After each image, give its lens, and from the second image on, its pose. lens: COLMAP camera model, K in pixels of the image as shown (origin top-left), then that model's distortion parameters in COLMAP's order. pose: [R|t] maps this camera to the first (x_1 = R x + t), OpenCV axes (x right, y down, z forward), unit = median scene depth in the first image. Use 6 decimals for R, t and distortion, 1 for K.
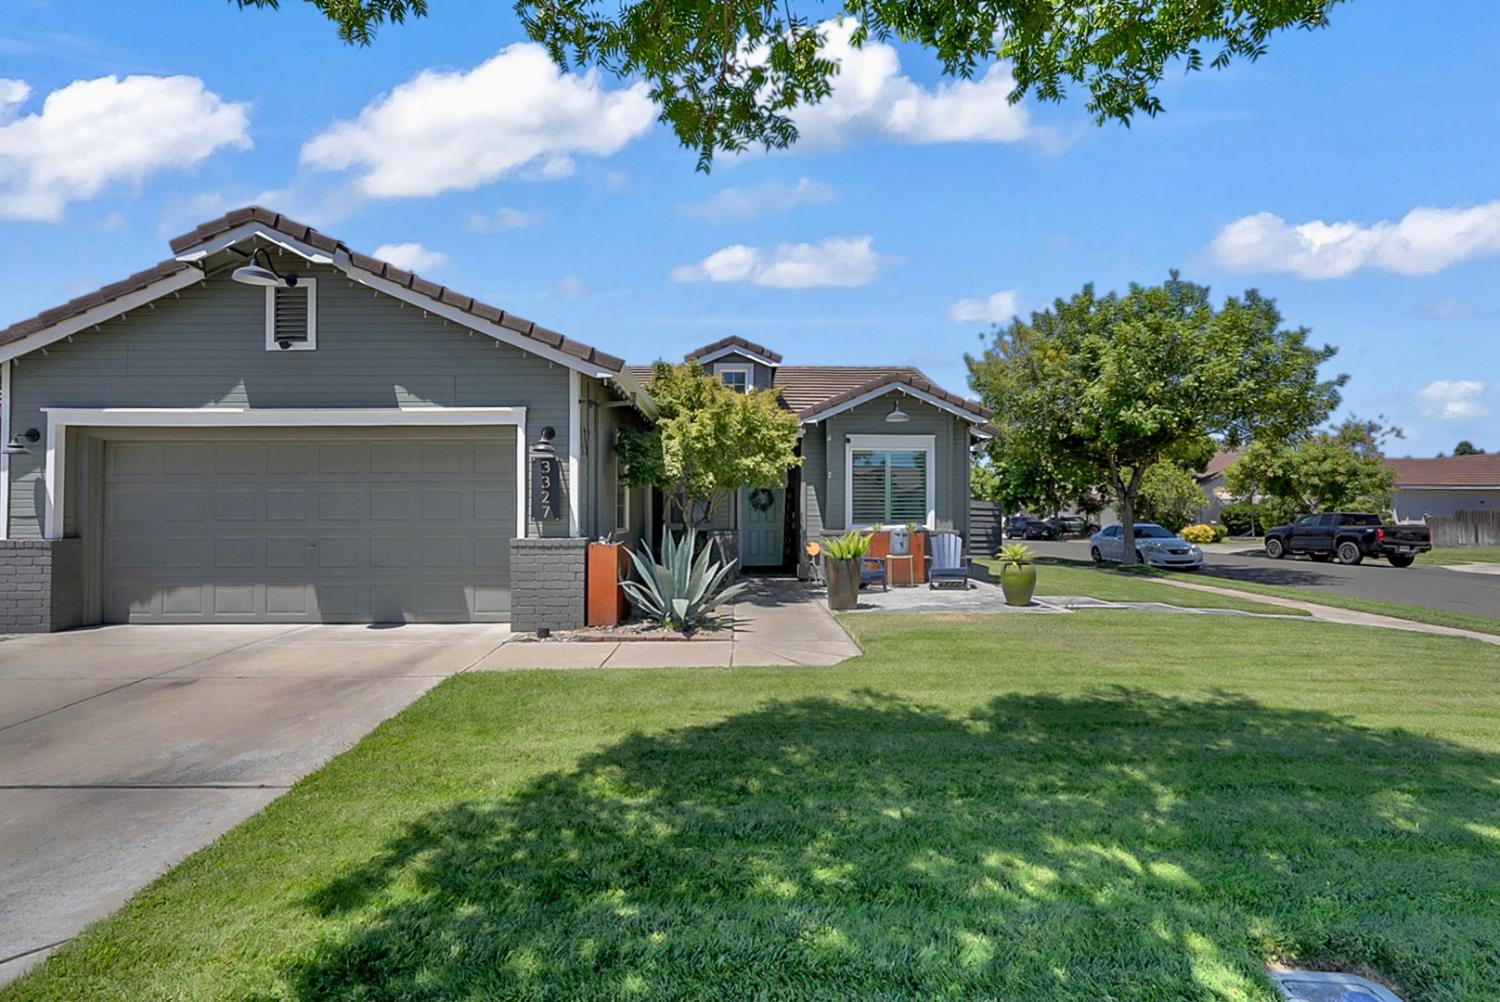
lens RADIAL K [[696.8, 0, 742.9], [0, 696.8, 497.2], [0, 0, 1]] dist [-0.004126, 0.006848]
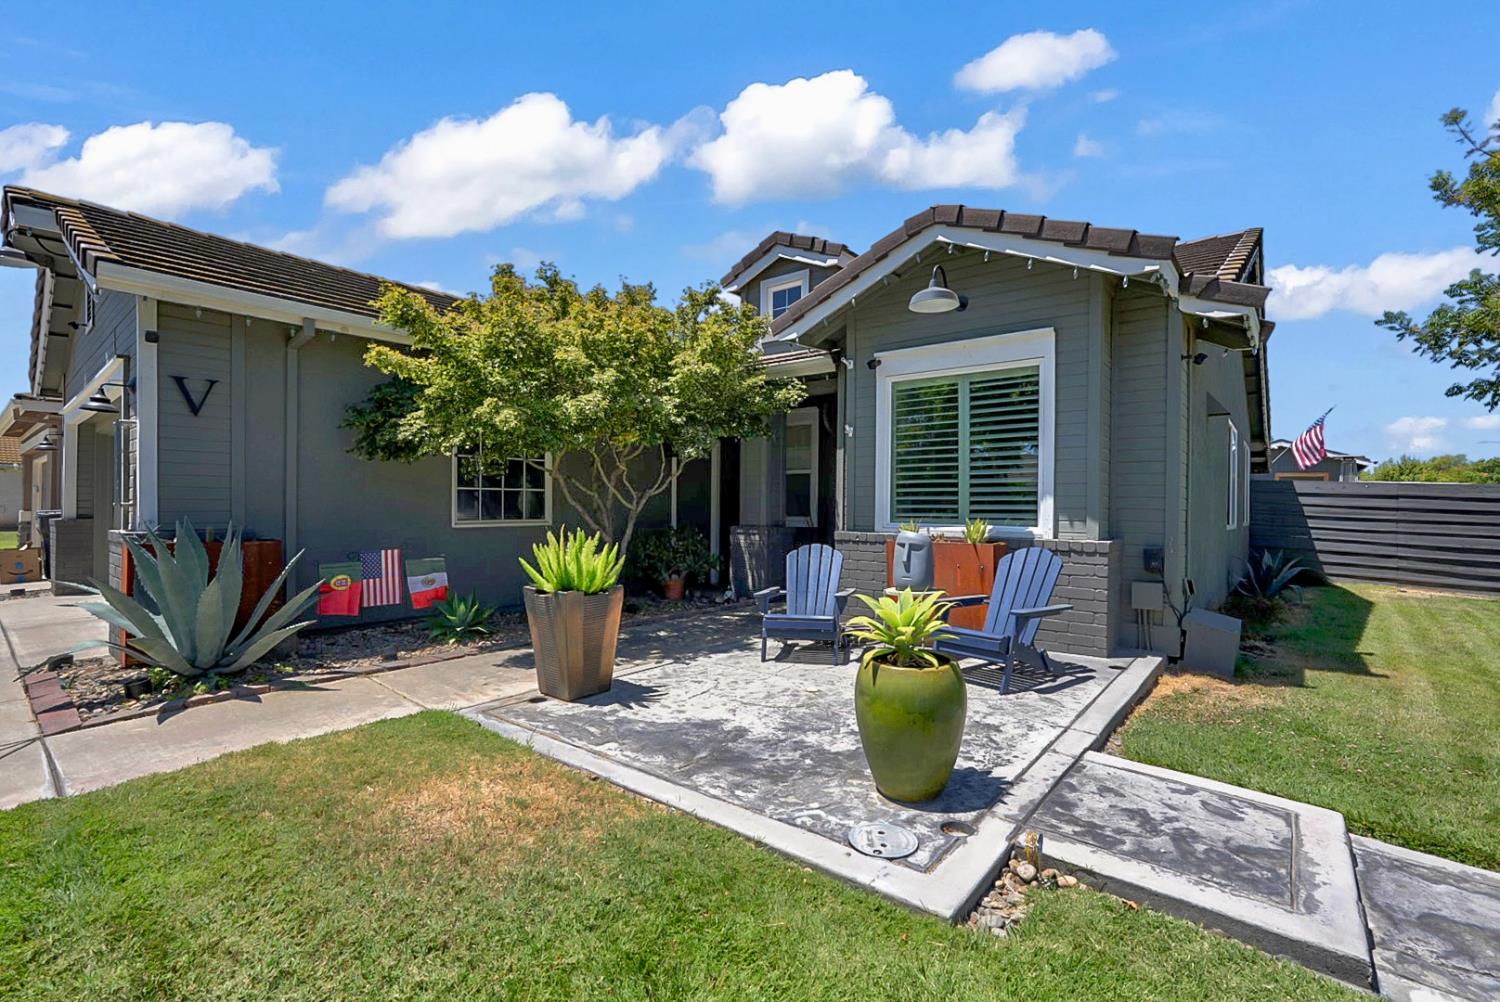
lens RADIAL K [[660.0, 0, 743.1], [0, 660.0, 510.7], [0, 0, 1]] dist [-0.014469, 0.008662]
pose [[0.756267, 0.010787, -0.654174, 0.405023], [0.007771, 0.999645, 0.025468, 0.016069], [0.654217, -0.024344, 0.755915, 0.551127]]
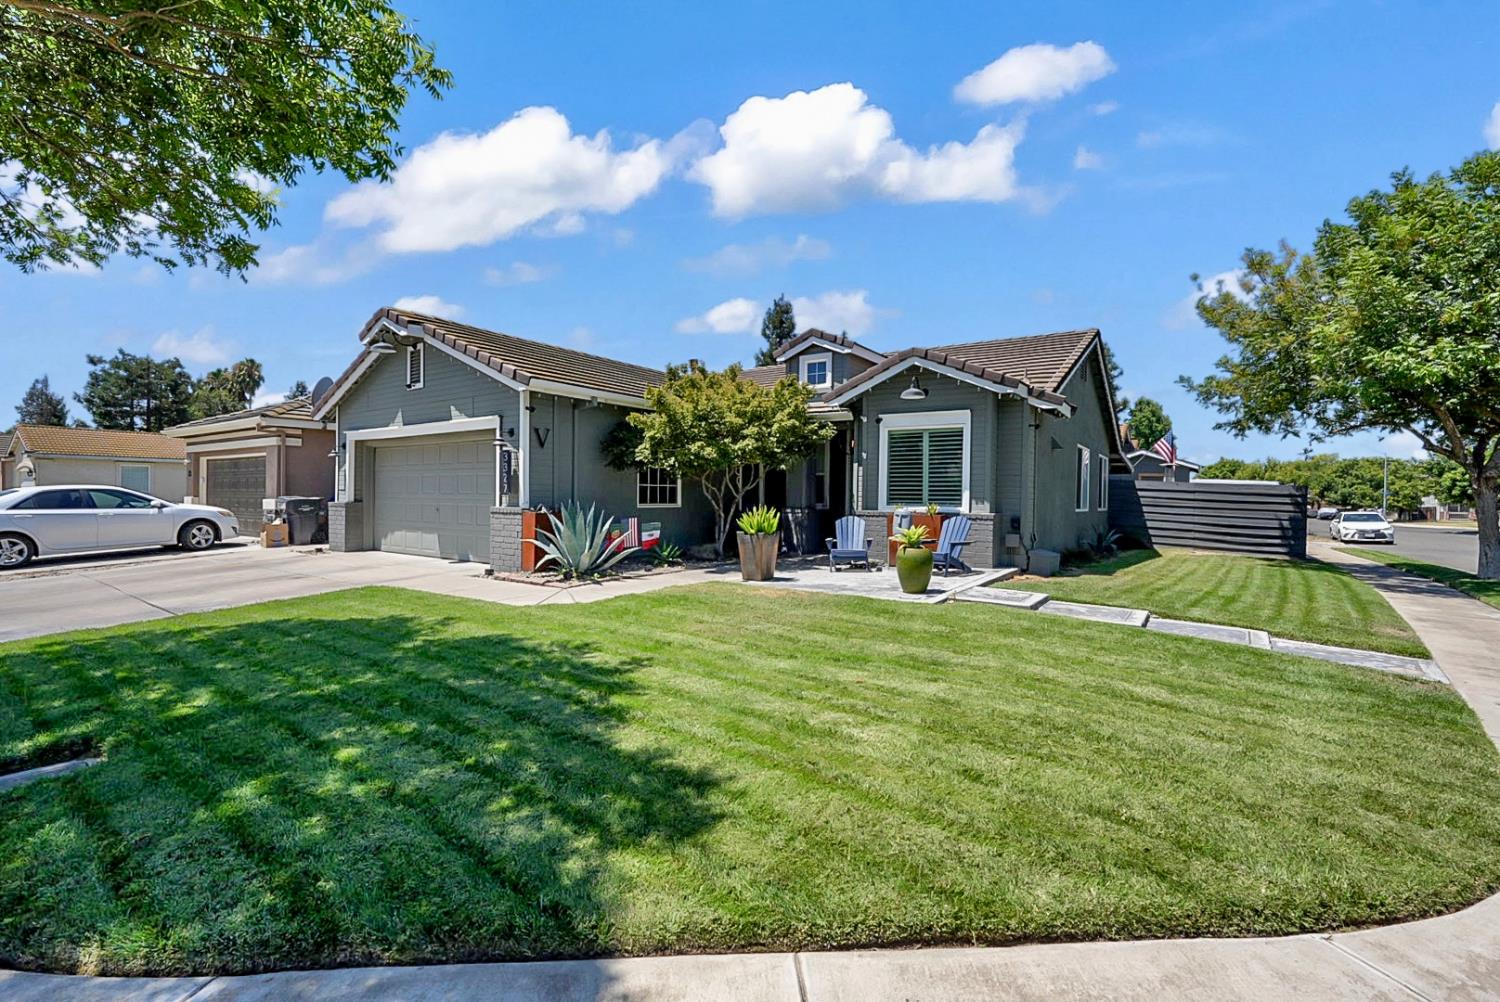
lens RADIAL K [[663.6, 0, 745.1], [0, 663.6, 505.4], [0, 0, 1]] dist [-0.014596, 0.007319]
pose [[0.808655, 0.019761, -0.587951, 0.555205], [0.000924, 0.999392, 0.034860, 0.005754], [0.588282, -0.028733, 0.808145, 0.117643]]
